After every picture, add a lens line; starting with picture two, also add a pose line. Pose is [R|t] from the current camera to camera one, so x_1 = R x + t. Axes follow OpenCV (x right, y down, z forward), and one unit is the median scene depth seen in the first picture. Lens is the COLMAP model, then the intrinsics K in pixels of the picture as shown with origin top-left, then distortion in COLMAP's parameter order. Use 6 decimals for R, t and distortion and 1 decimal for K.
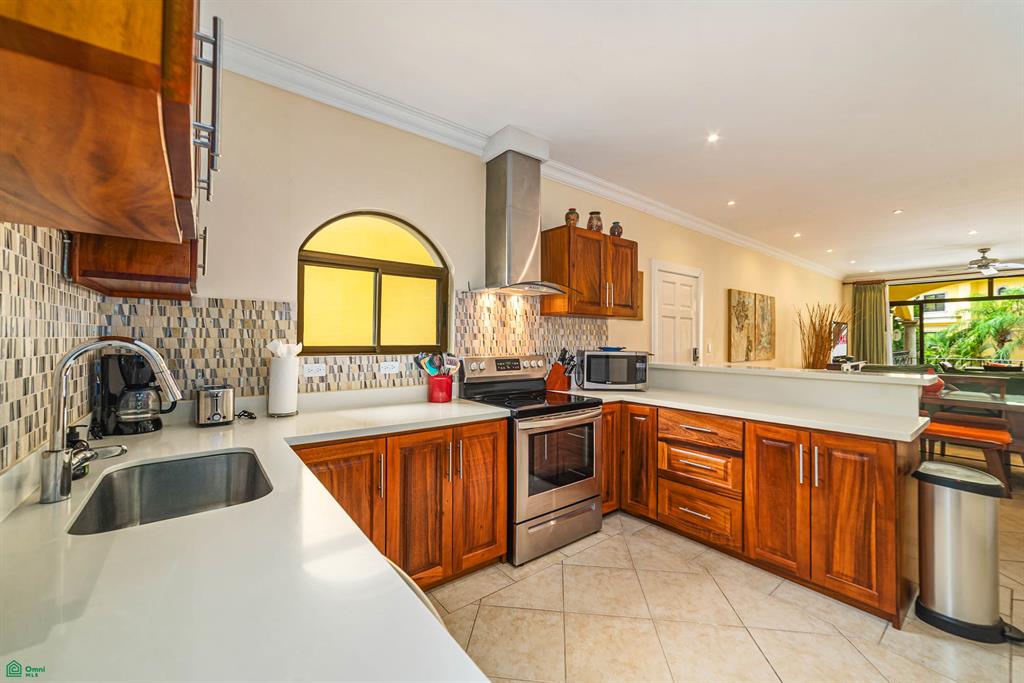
lens RADIAL K [[401.9, 0, 514.8], [0, 401.9, 335.3], [0, 0, 1]] dist [-0.016253, 0.004923]
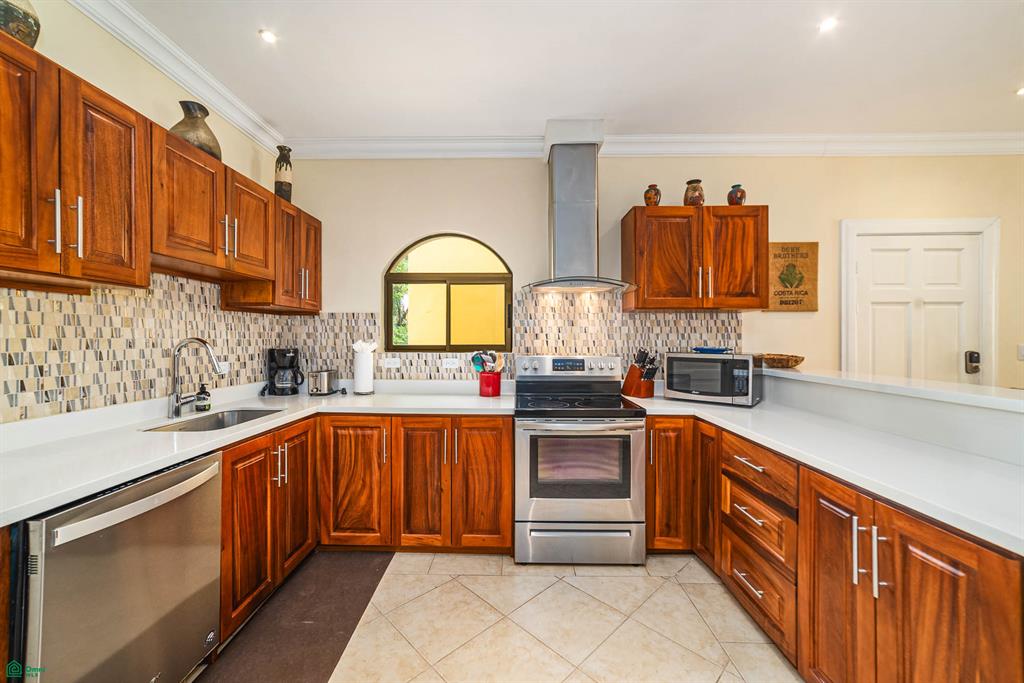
lens RADIAL K [[401.9, 0, 516.2], [0, 401.9, 339.7], [0, 0, 1]] dist [-0.016253, 0.004923]
pose [[0.773726, -0.004228, -0.633506, 0.568407], [0.010079, 0.999933, 0.005636, 0.005893], [0.633440, -0.010746, 0.773717, 0.196379]]
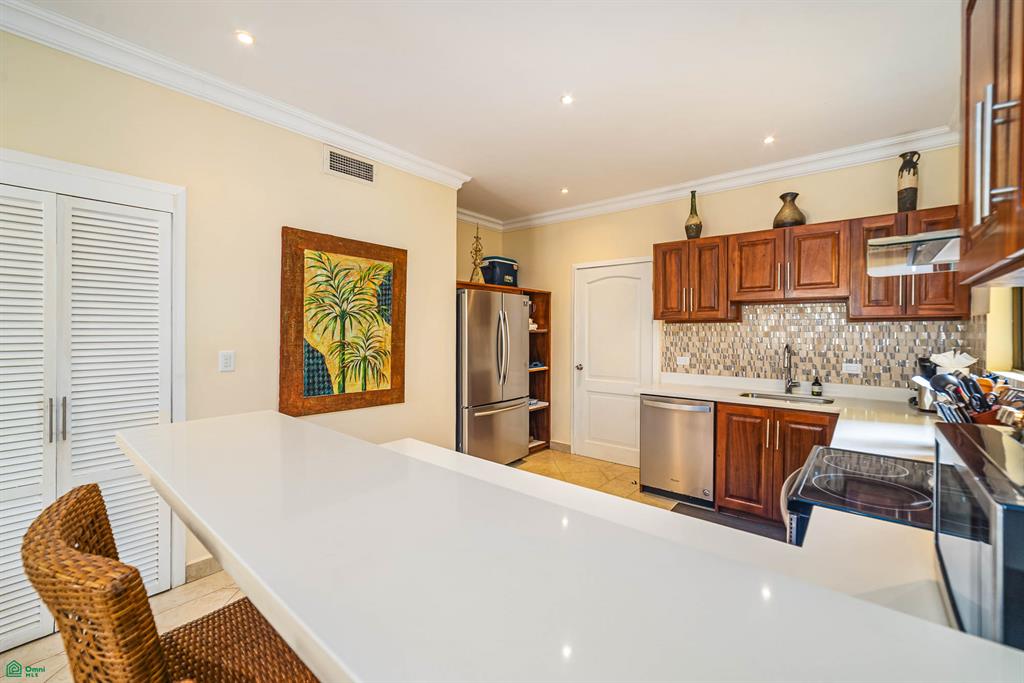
lens RADIAL K [[416.3, 0, 532.2], [0, 416.3, 336.7], [0, 0, 1]] dist [-0.011482, -0.000134]
pose [[-0.976581, -0.008683, -0.214976, 0.618614], [-0.008129, 0.999961, -0.003461, -0.009966], [0.214998, -0.001633, -0.976613, 1.446276]]
